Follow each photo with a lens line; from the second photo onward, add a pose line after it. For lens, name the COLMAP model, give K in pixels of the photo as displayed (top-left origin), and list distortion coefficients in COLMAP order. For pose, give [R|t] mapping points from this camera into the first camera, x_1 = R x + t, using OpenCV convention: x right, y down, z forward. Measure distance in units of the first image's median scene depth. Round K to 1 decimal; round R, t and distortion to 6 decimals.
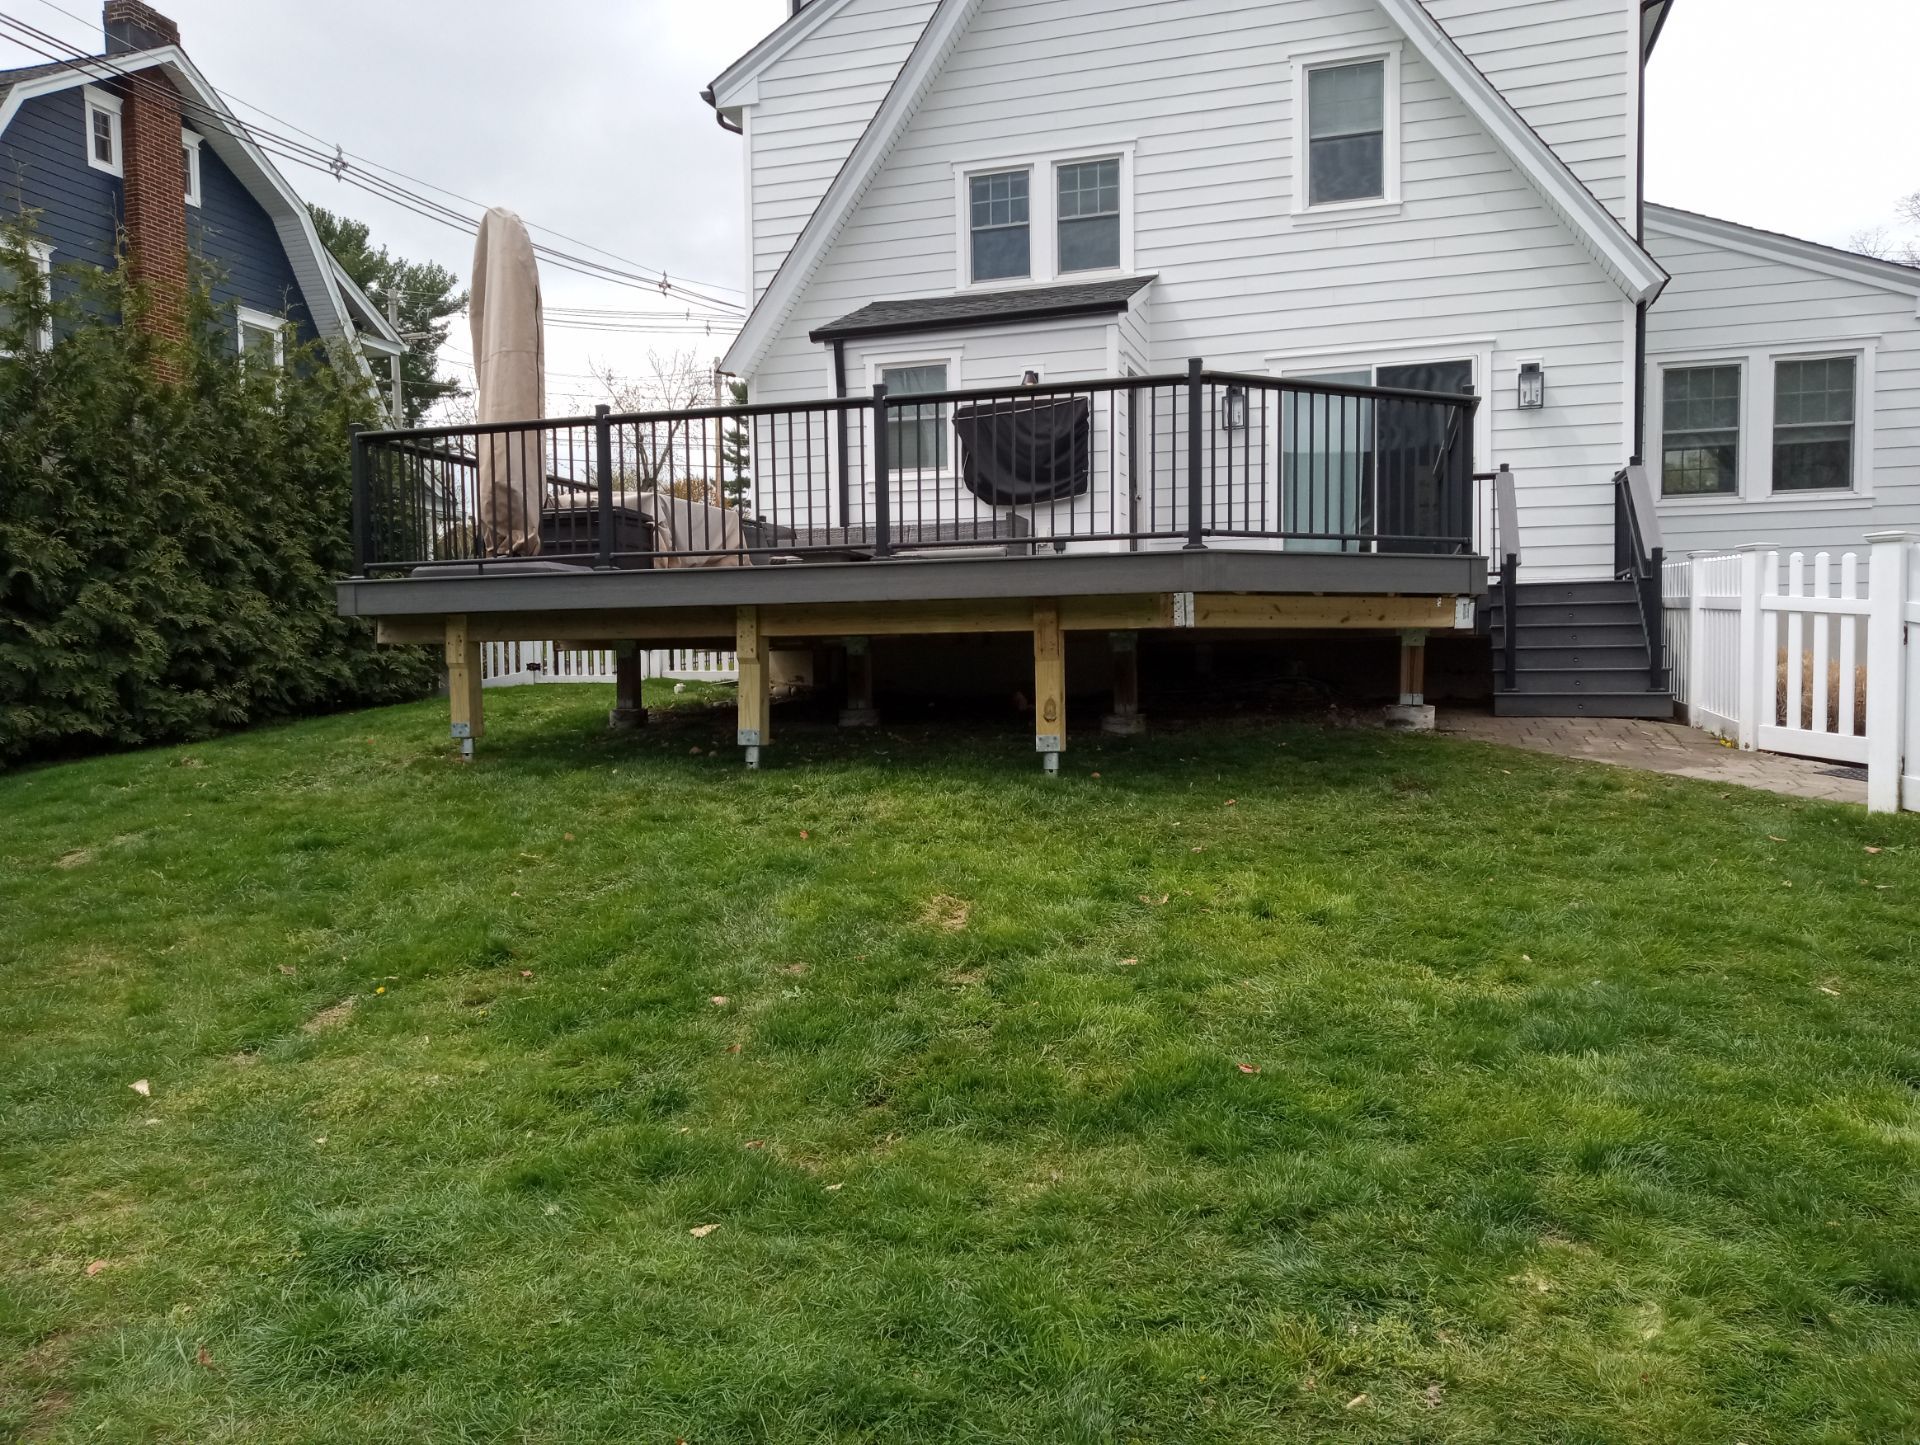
lens RADIAL K [[1405.3, 0, 955.8], [0, 1405.3, 725.0], [0, 0, 1]] dist [0.025890, -0.015670]
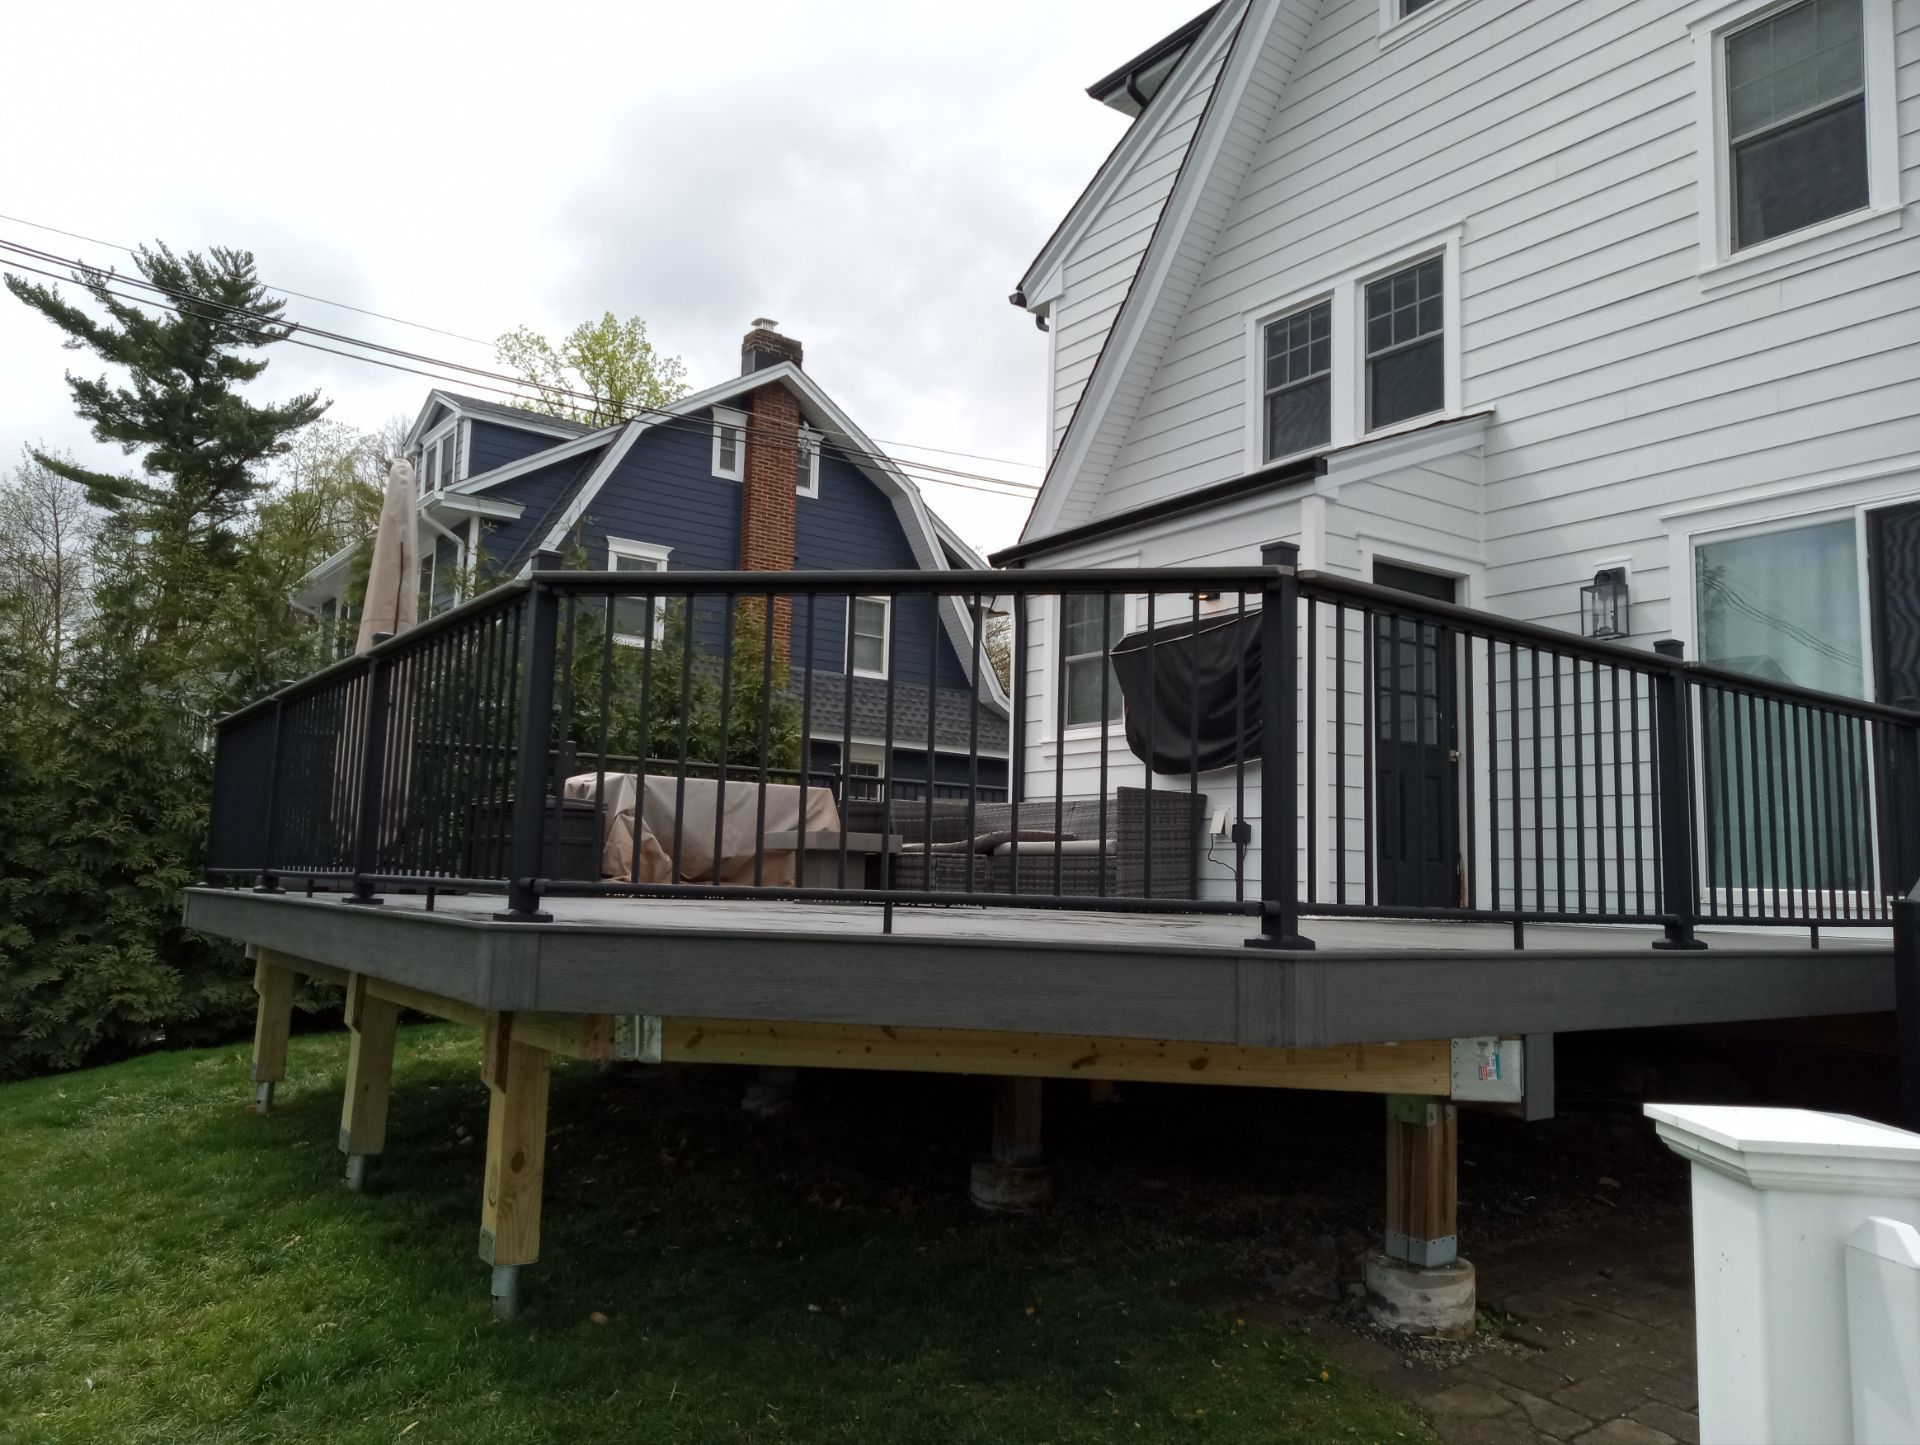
lens RADIAL K [[1405.3, 0, 964.5], [0, 1405.3, 720.3], [0, 0, 1]] dist [0.025890, -0.015670]
pose [[0.801815, -0.031825, -0.596725, 0.339824], [-0.067614, 0.987336, -0.143510, -0.075827], [0.593735, 0.155415, 0.789509, 0.389360]]
